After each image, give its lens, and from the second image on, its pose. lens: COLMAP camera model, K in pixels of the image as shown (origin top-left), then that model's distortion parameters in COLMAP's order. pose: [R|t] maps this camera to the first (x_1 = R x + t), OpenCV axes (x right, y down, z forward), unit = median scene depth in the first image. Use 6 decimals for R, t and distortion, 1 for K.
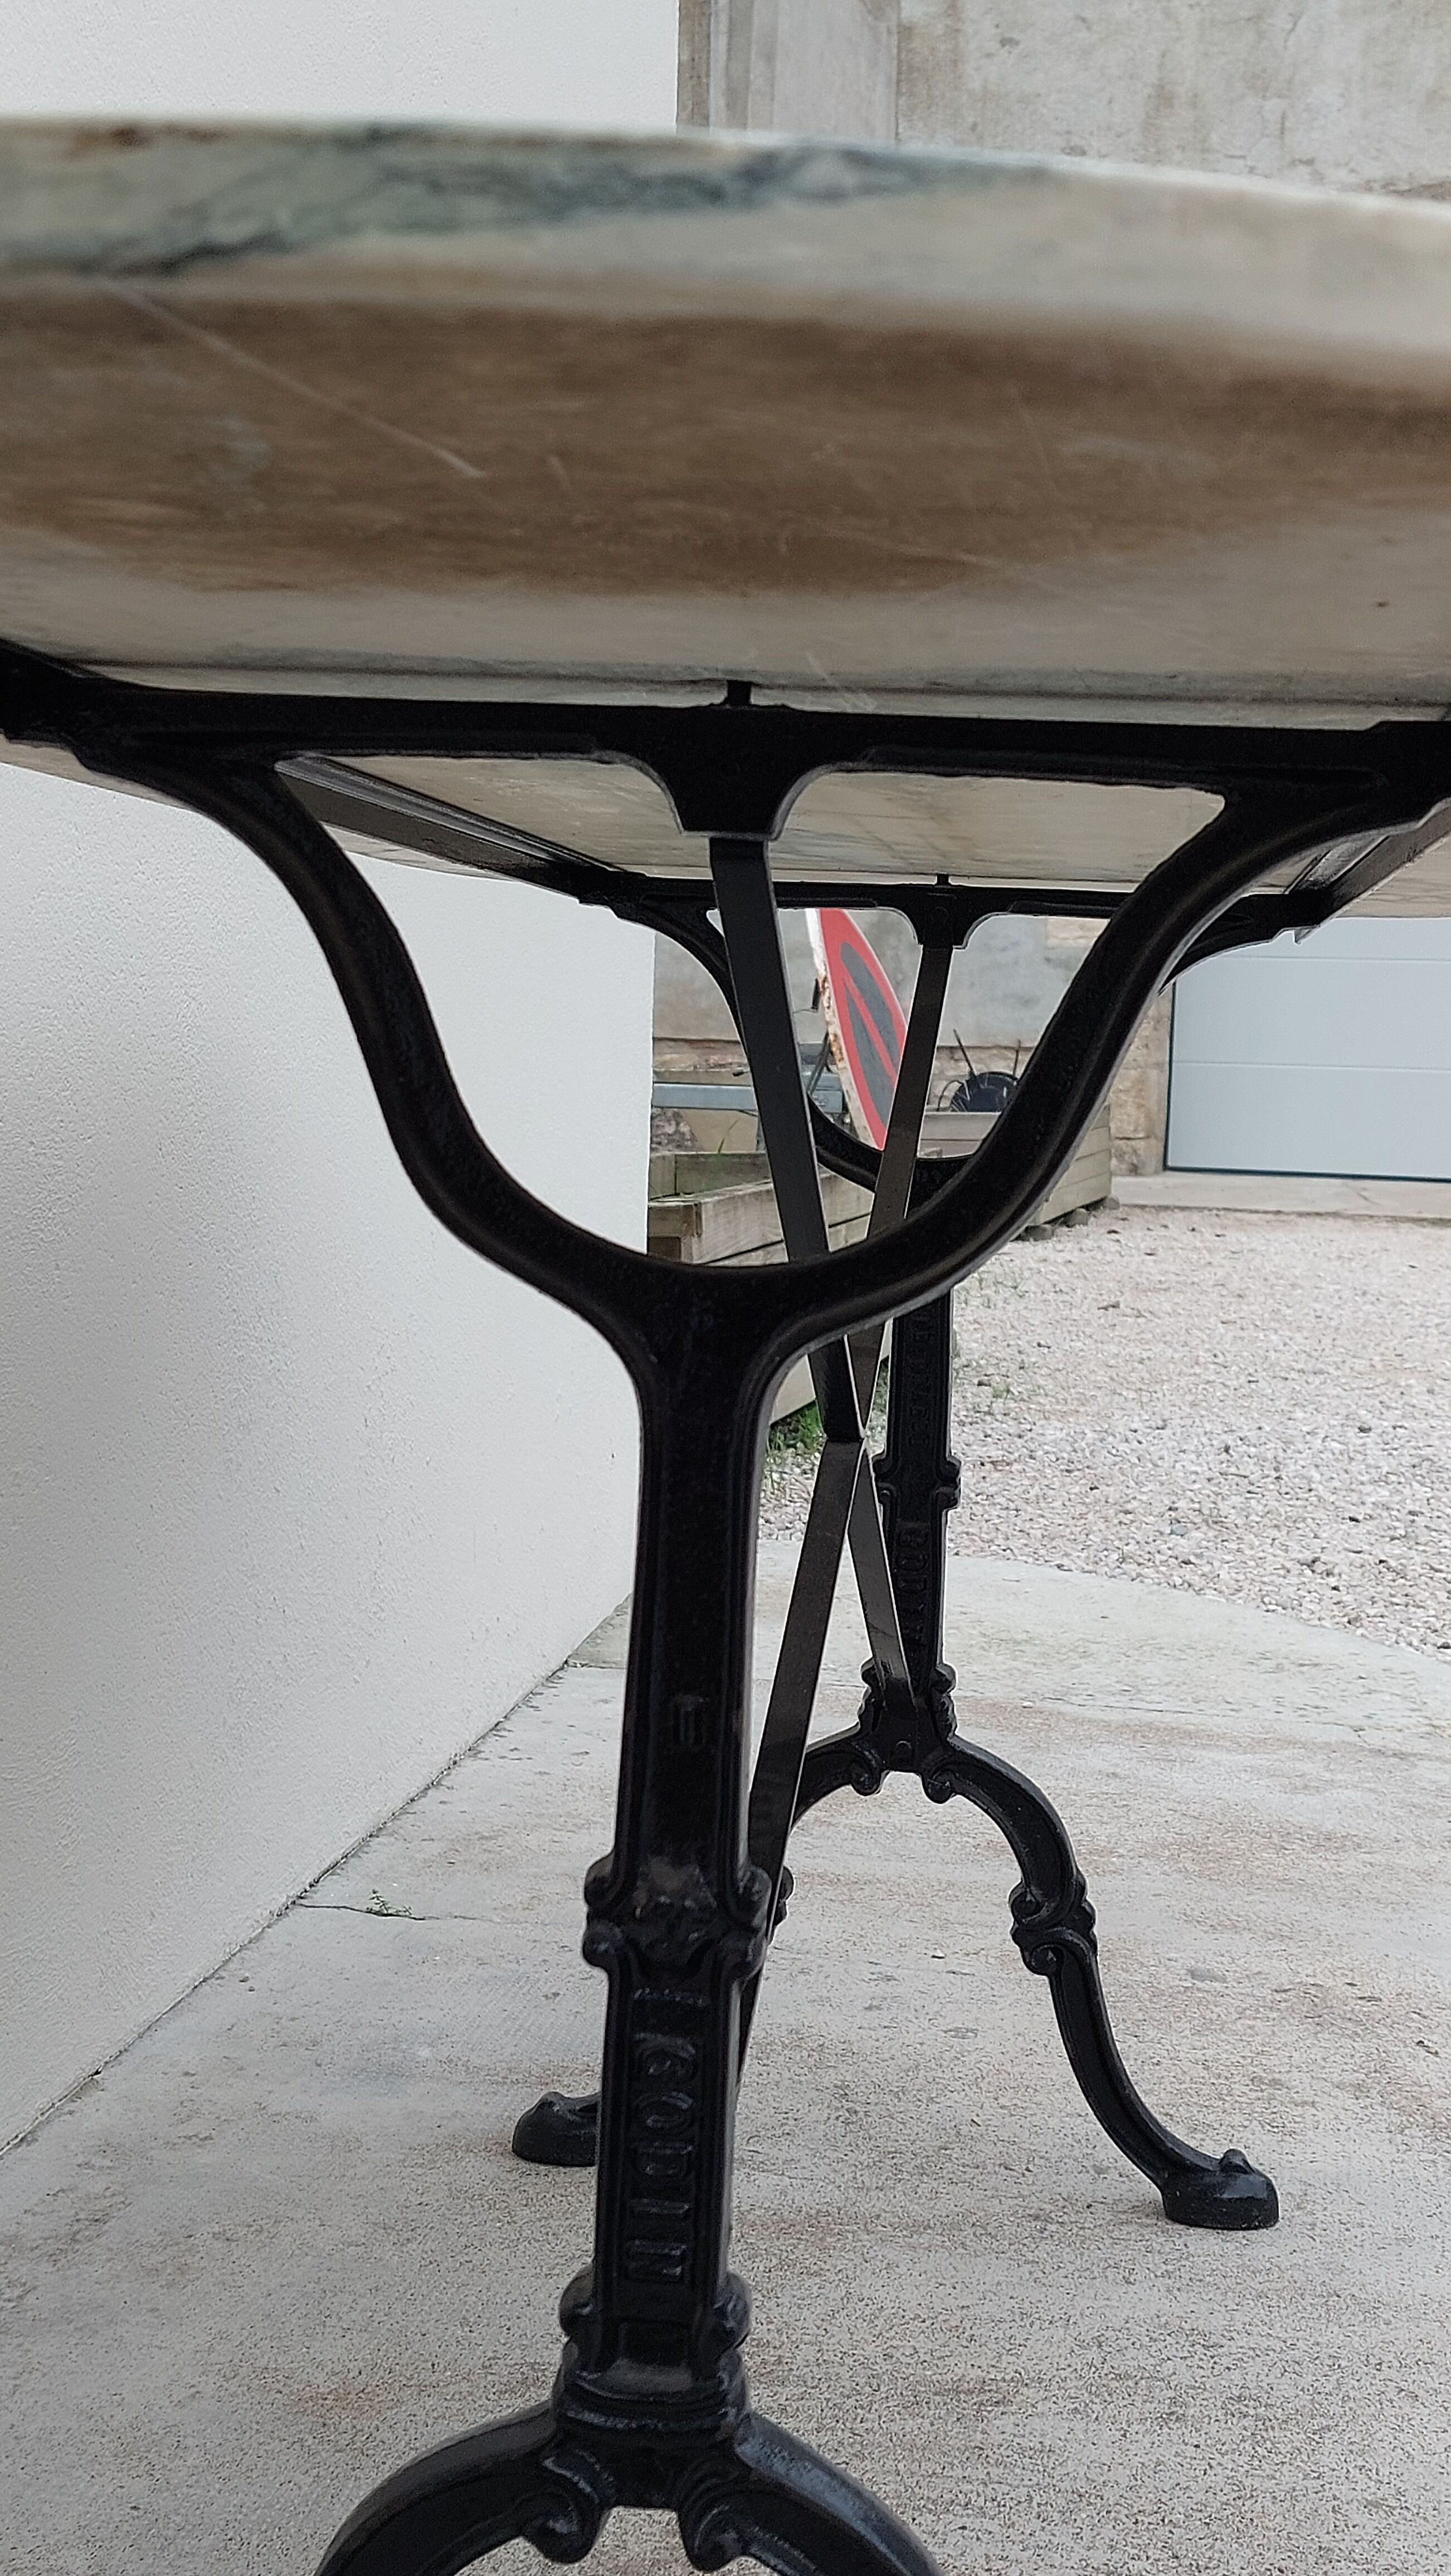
lens RADIAL K [[3143.8, 0, 726.3], [0, 3143.8, 1288.1], [0, 0, 1]] dist [0.068039, 0.000000]
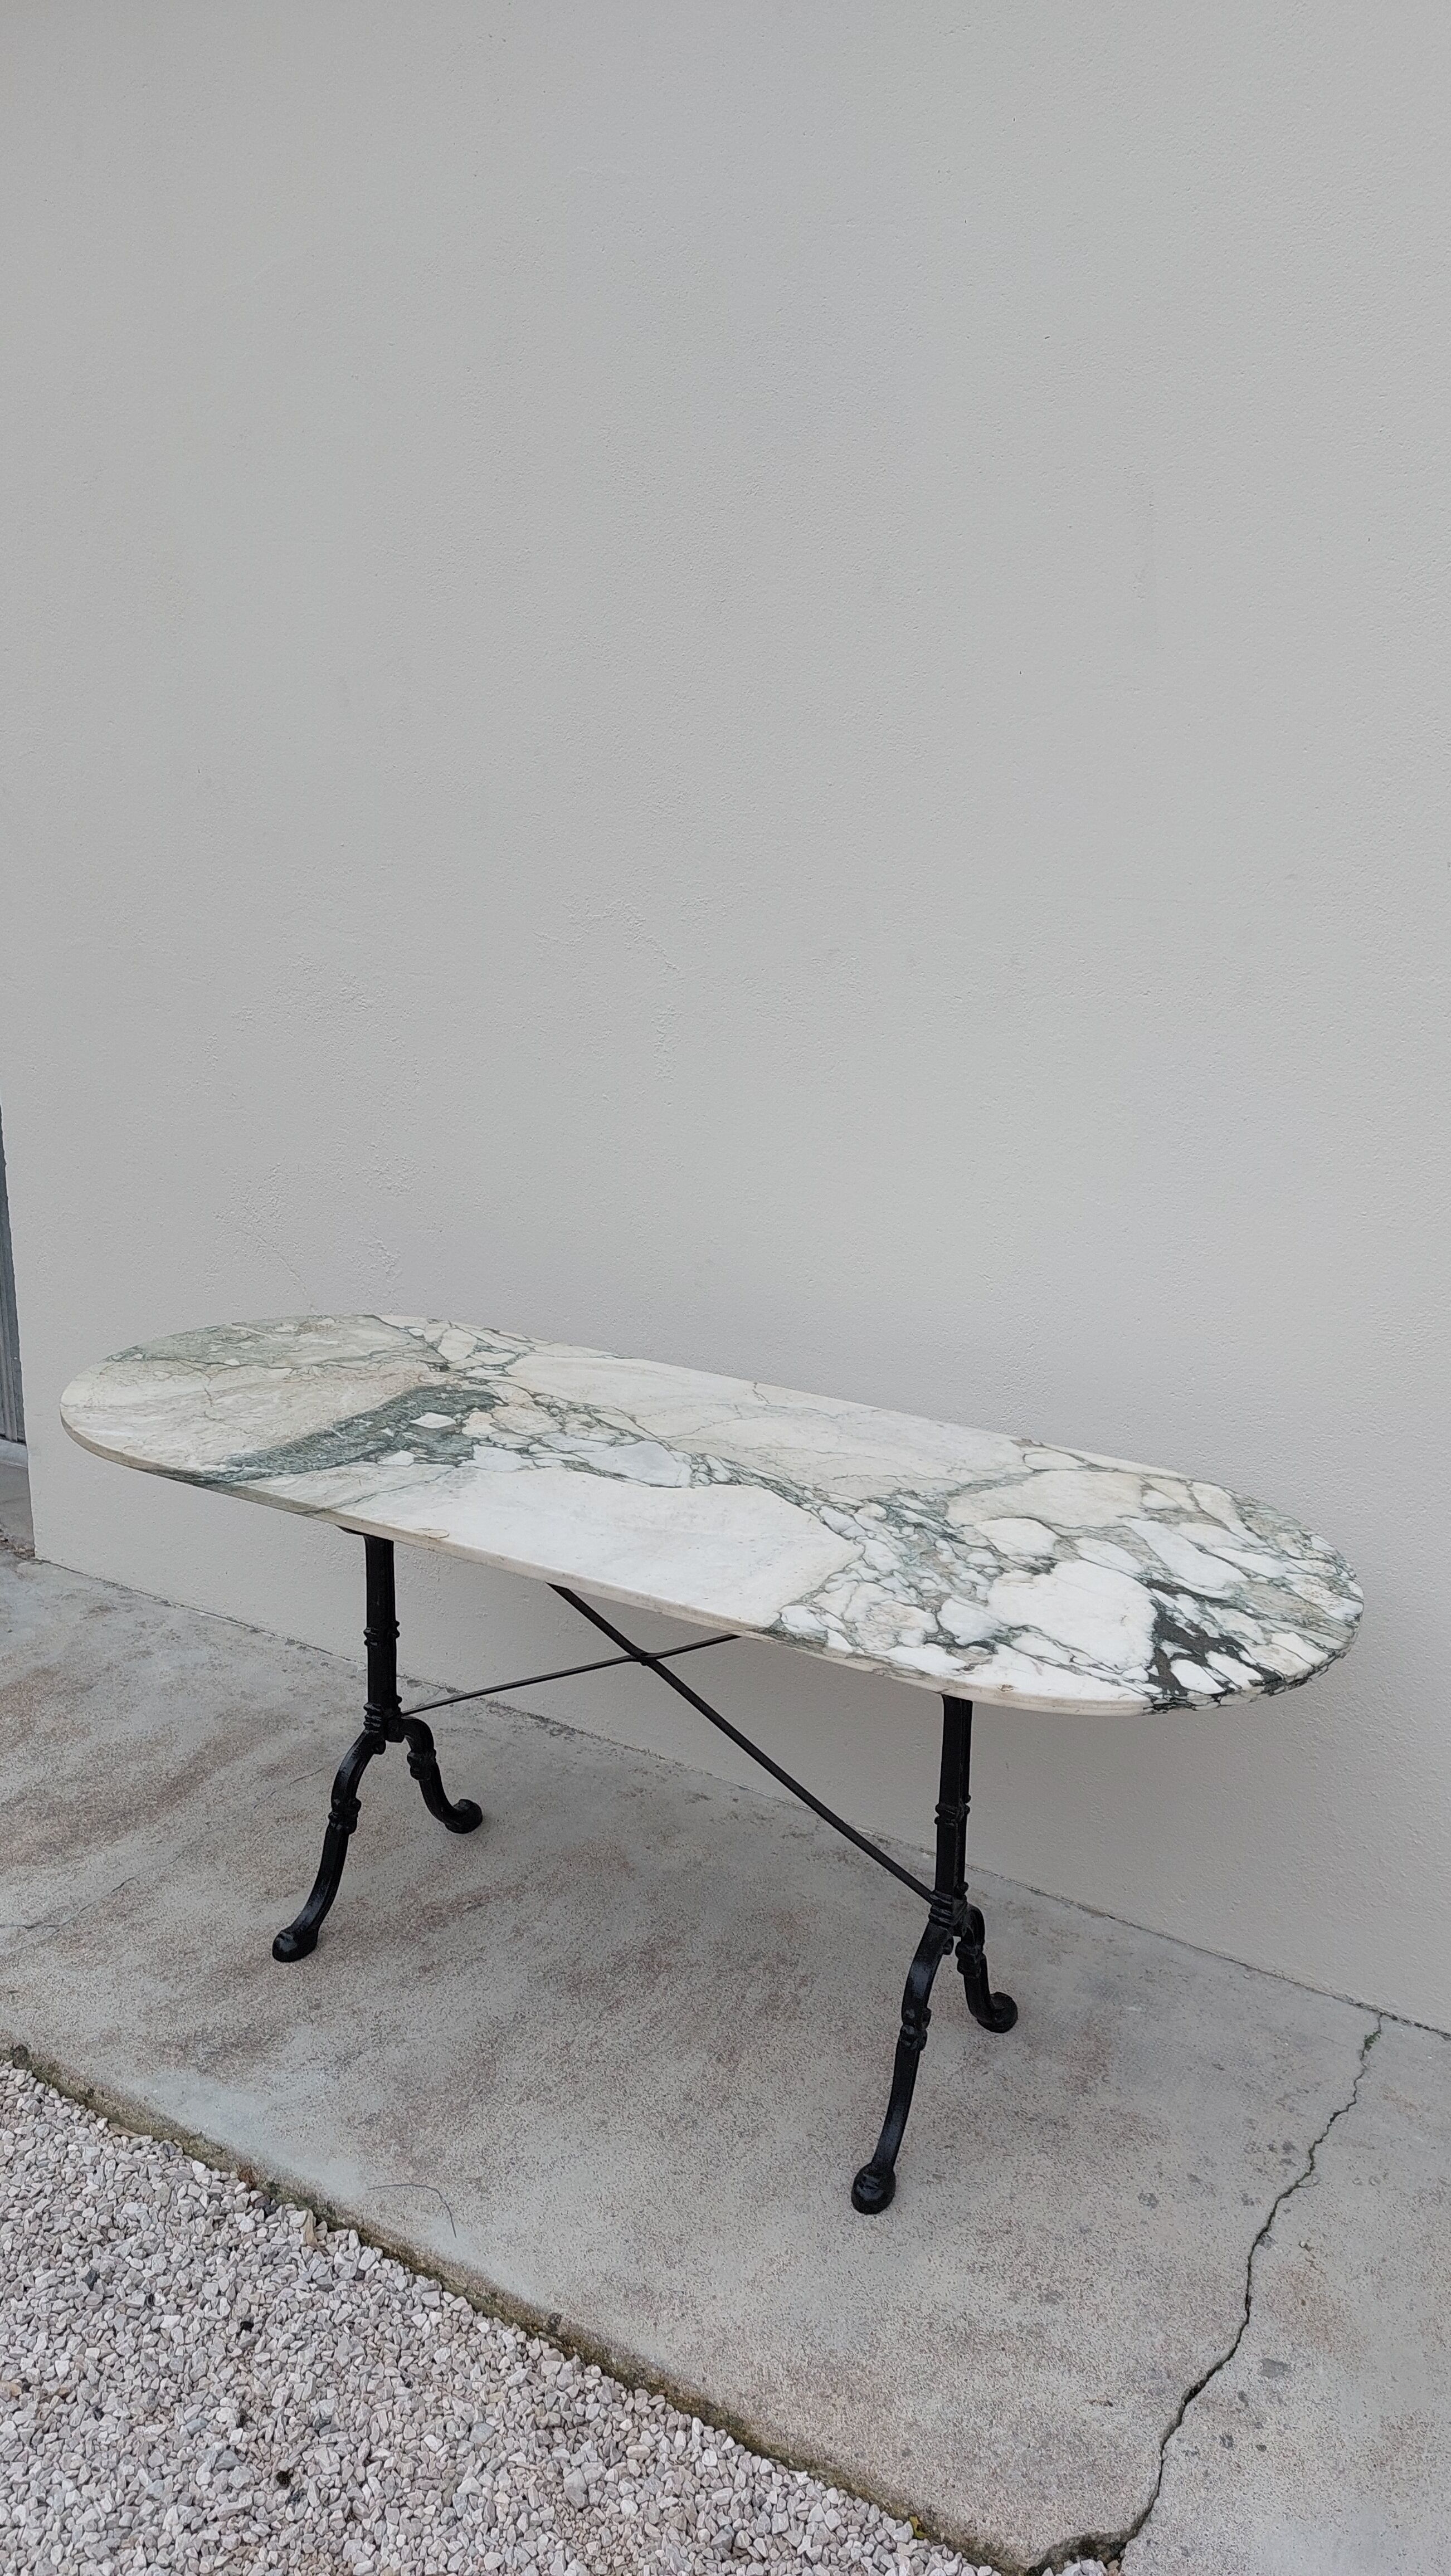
lens RADIAL K [[1847.5, 0, 756.4], [0, 1847.5, 1275.9], [0, 0, 1]] dist [0.066868, -0.072219]
pose [[-0.362688, 0.188034, -0.912743, 1.054482], [-0.122819, 0.961244, 0.246829, -0.515204], [0.923782, 0.201624, -0.325537, 1.068787]]
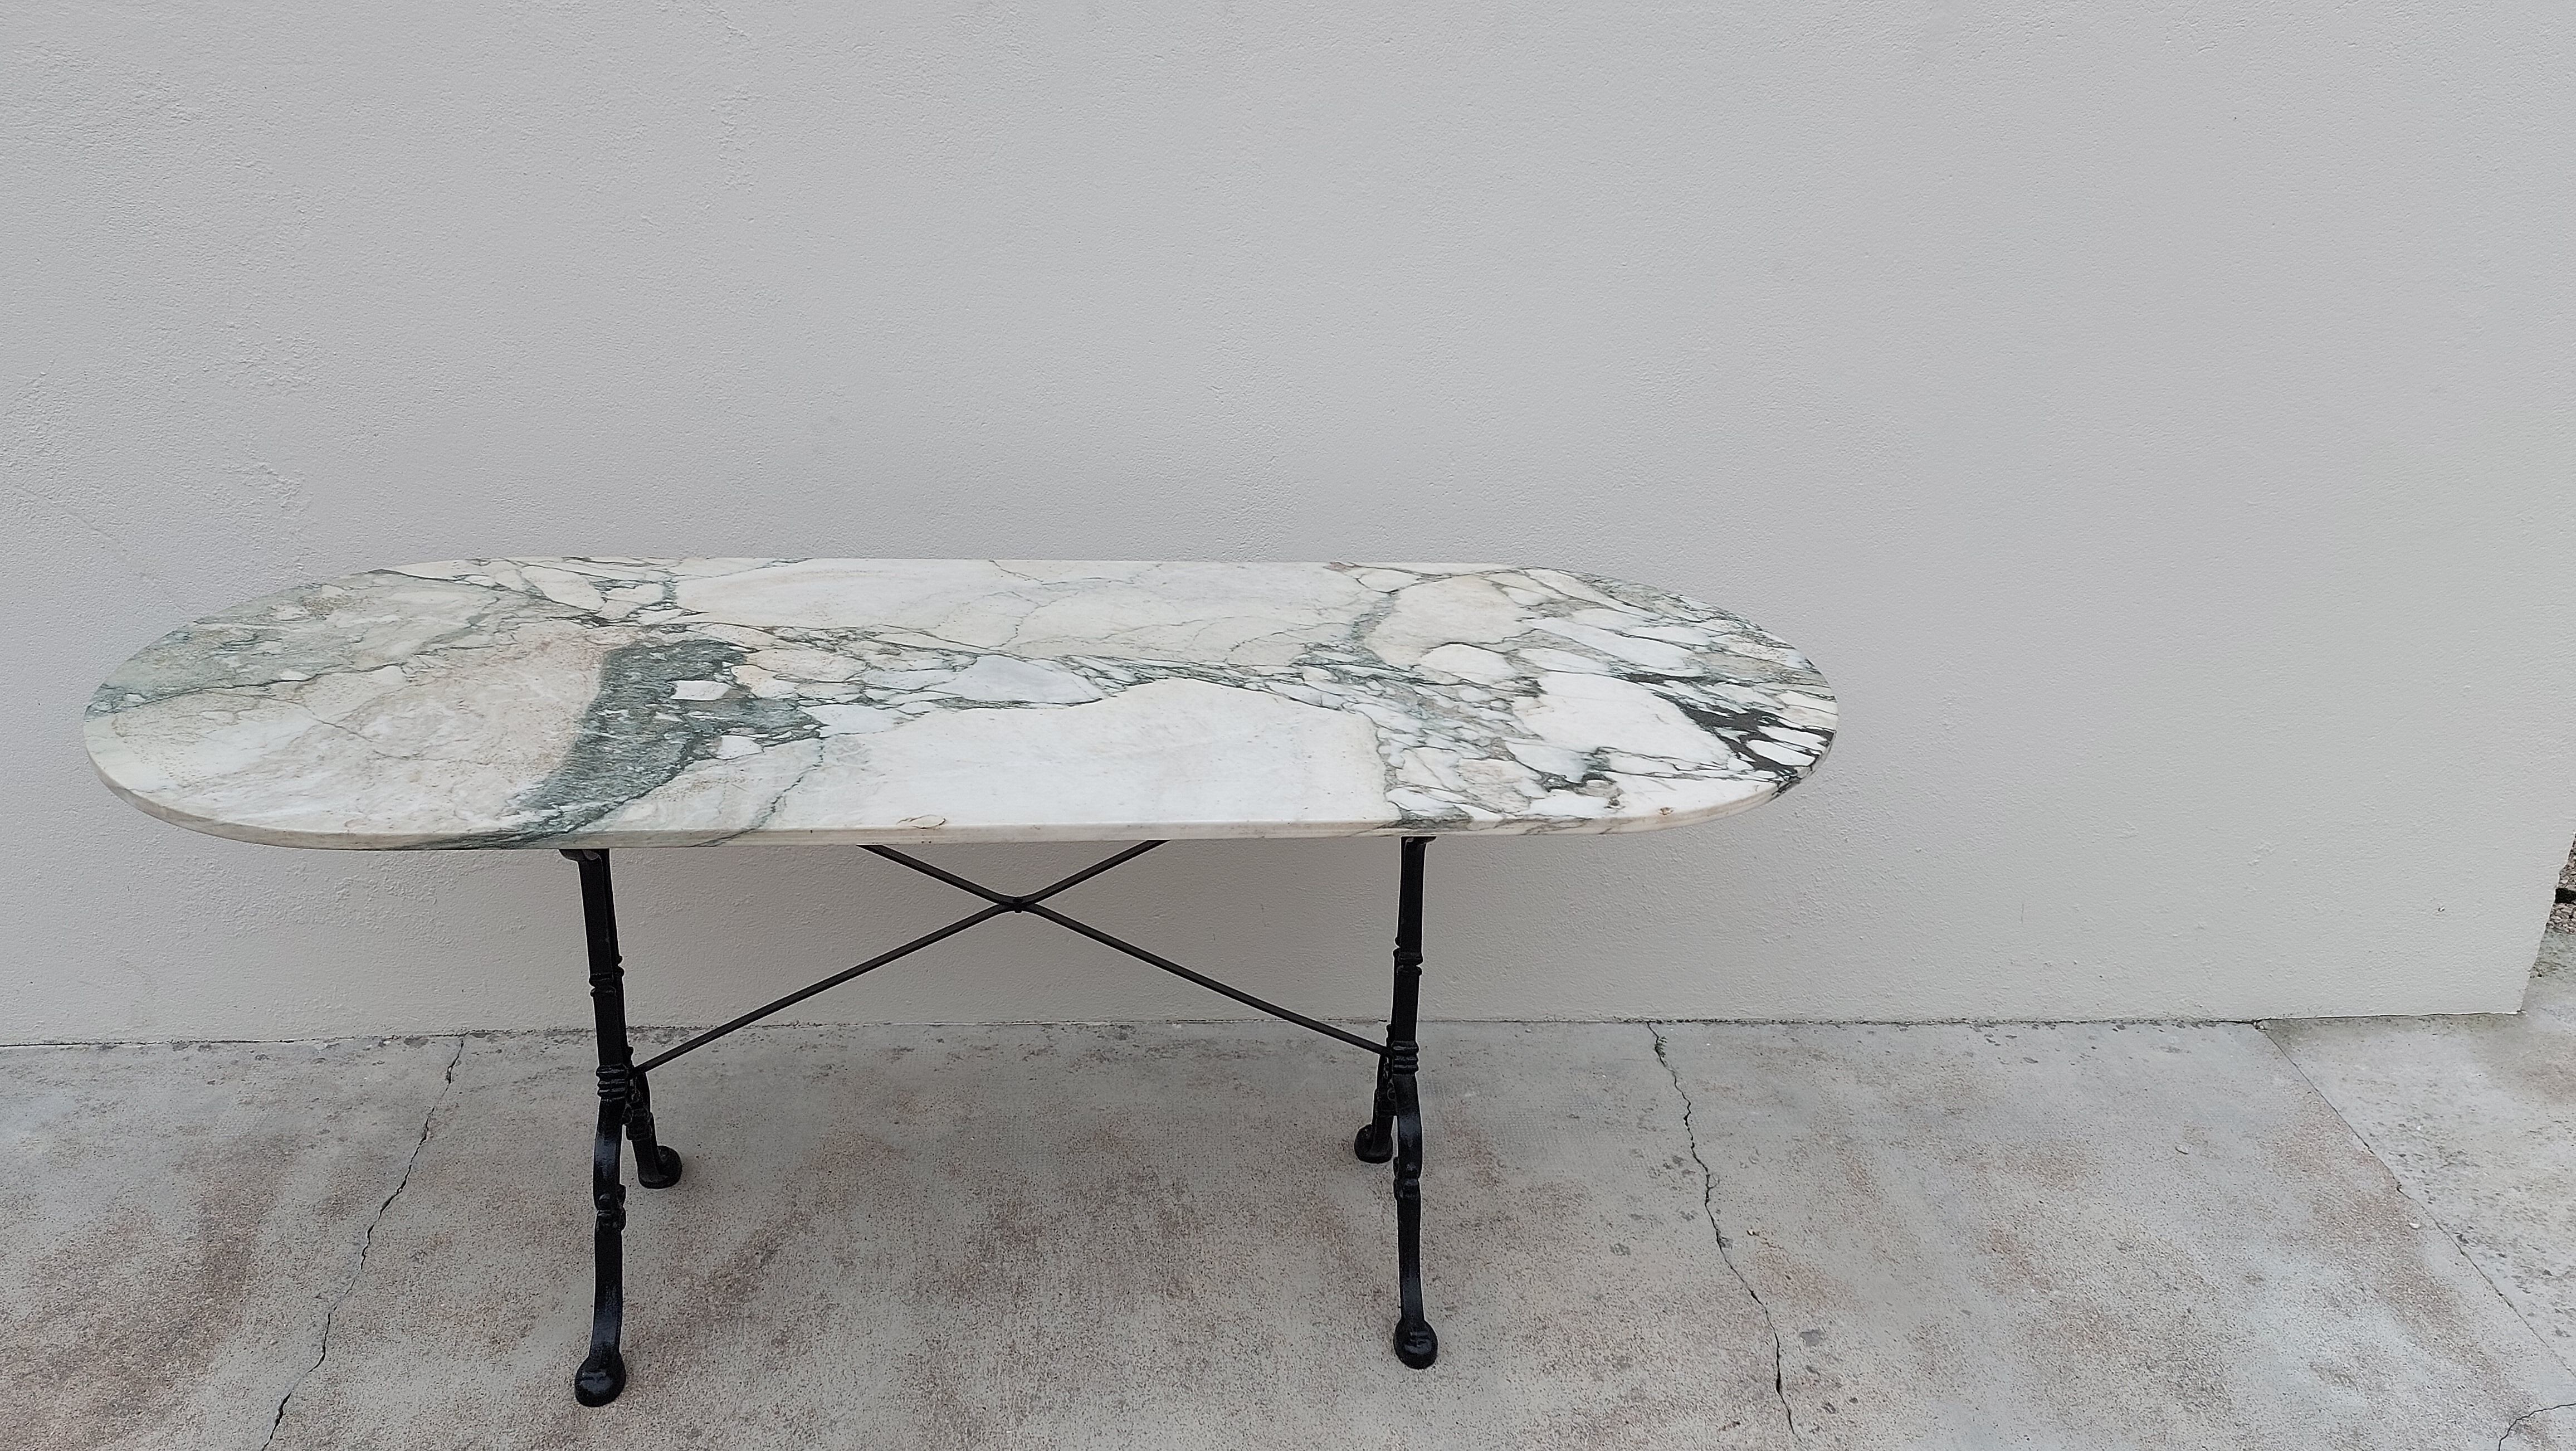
lens RADIAL K [[2134.5, 0, 1298.2], [0, 2134.5, 723.7], [0, 0, 1]] dist [0.101793, -0.144881]
pose [[0.243353, 0.375925, -0.894125, 1.078698], [-0.111667, 0.926567, 0.359172, -0.500711], [0.963488, 0.012439, 0.267461, 0.490652]]
